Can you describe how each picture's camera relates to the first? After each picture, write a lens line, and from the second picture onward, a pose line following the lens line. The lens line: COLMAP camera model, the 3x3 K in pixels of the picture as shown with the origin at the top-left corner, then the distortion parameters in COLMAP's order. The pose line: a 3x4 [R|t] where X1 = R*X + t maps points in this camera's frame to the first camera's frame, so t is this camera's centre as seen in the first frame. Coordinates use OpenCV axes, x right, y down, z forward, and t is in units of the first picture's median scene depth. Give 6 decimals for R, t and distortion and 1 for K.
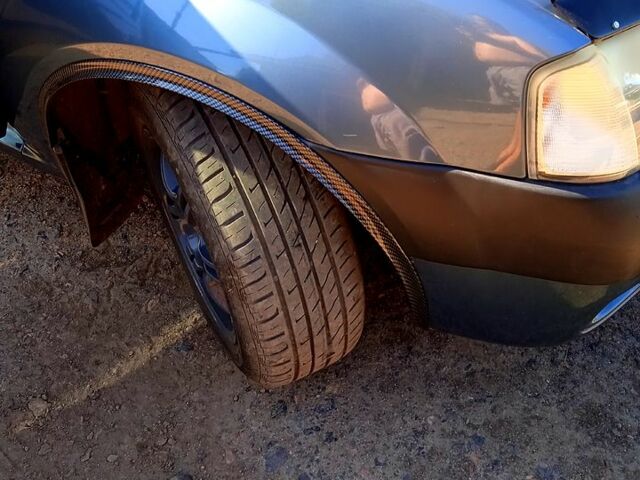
lens RADIAL K [[728.6, 0, 320.0], [0, 728.6, 240.0], [0, 0, 1]] dist [0.057149, -0.046583]
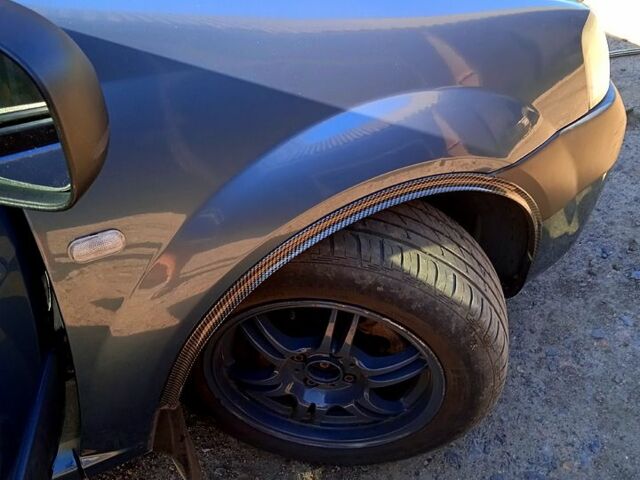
lens RADIAL K [[728.6, 0, 320.0], [0, 728.6, 240.0], [0, 0, 1]] dist [0.057149, -0.046583]
pose [[0.564974, -0.544046, 0.620337, -0.829246], [0.633457, 0.767749, 0.096405, -0.295490], [-0.528712, 0.338490, 0.778388, 0.239461]]
